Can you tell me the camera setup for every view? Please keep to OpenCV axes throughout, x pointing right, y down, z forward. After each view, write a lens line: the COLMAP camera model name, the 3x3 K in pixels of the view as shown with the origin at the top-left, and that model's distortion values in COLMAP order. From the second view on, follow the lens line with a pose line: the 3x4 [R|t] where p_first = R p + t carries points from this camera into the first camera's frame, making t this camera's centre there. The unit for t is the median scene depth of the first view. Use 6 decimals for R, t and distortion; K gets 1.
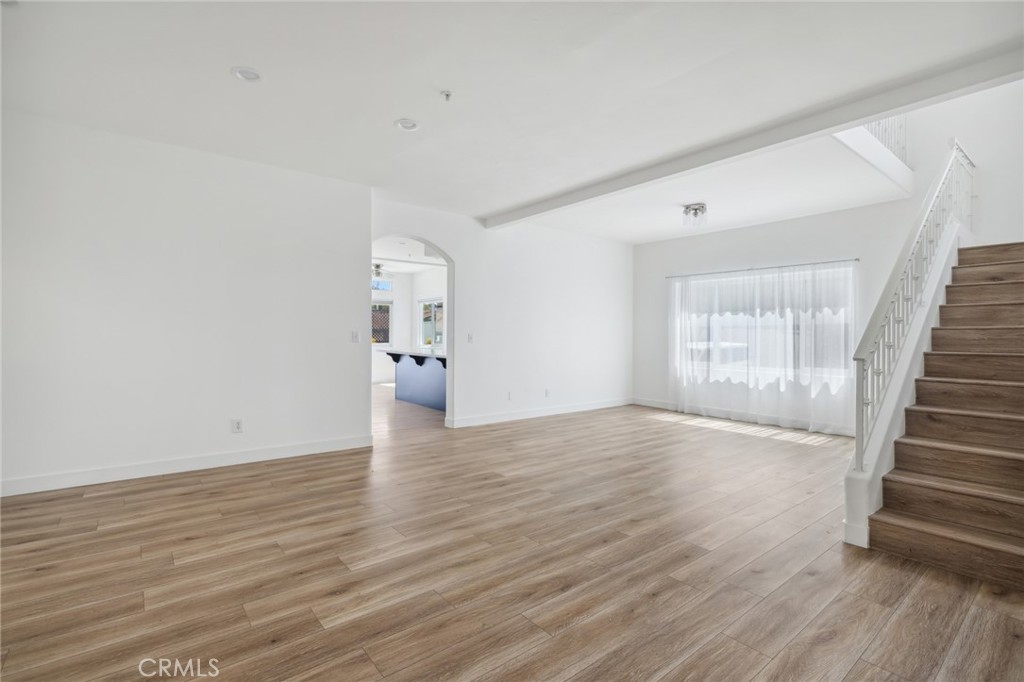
lens RADIAL K [[470.9, 0, 512.0], [0, 470.9, 341.0], [0, 0, 1]] dist [0.000817, 0.000071]
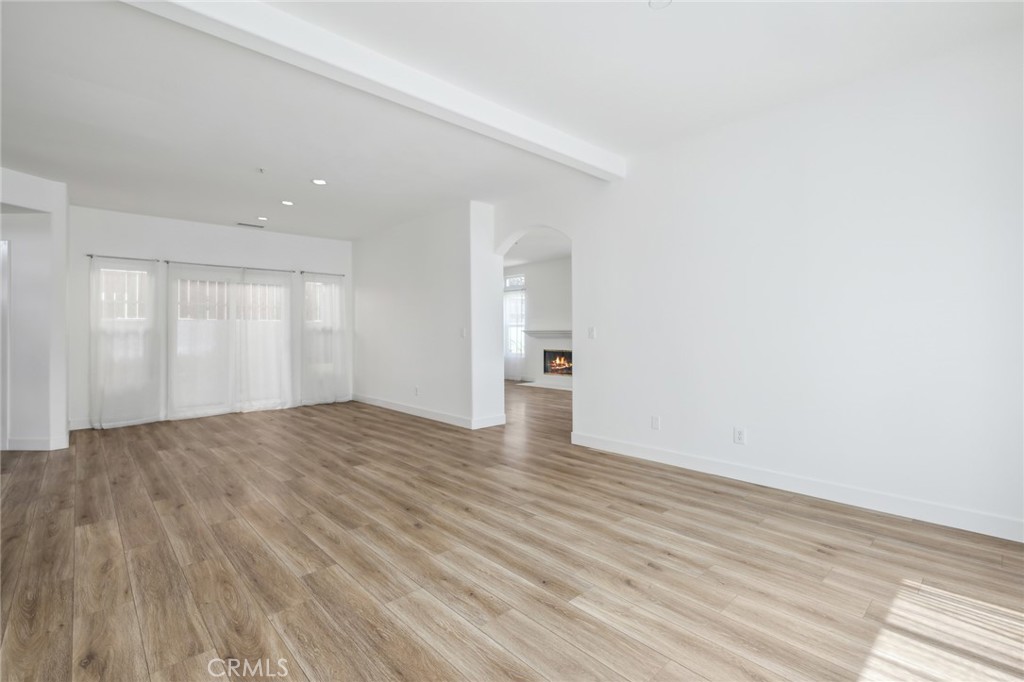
lens RADIAL K [[446.3, 0, 512.0], [0, 446.3, 341.0], [0, 0, 1]] dist [-0.002518, -0.000373]
pose [[0.086023, 0.005398, -0.996279, 1.065727], [-0.004182, 0.999978, 0.005057, -0.004028], [0.996284, 0.003731, 0.086044, 1.324480]]
